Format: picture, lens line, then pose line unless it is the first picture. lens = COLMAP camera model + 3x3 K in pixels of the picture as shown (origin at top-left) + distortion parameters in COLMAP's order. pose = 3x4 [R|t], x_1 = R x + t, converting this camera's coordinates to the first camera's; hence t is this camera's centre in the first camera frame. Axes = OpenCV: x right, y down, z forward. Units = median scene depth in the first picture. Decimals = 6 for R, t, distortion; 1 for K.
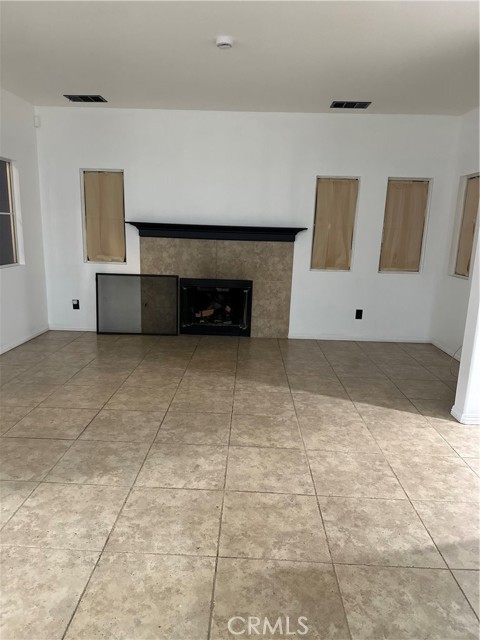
lens RADIAL K [[448.0, 0, 246.4], [0, 448.0, 323.6], [0, 0, 1]] dist [0.030137, -0.032081]
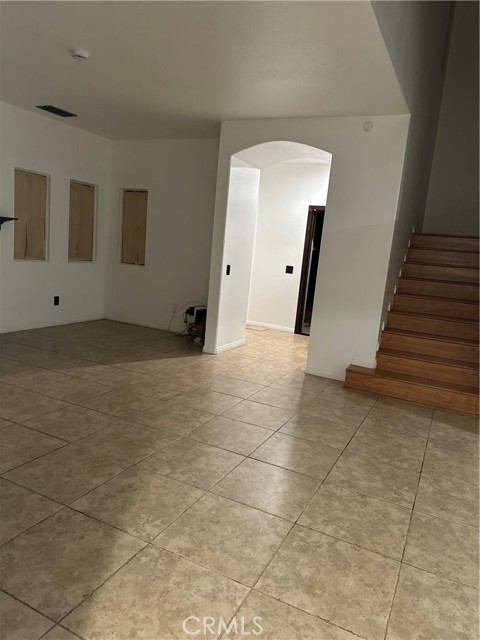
lens RADIAL K [[448.0, 0, 246.4], [0, 448.0, 323.6], [0, 0, 1]] dist [0.030137, -0.032081]
pose [[0.410891, -0.144343, 0.900185, -0.902905], [0.115689, 0.987660, 0.105562, -0.046218], [-0.904314, 0.060767, 0.422520, 0.202561]]
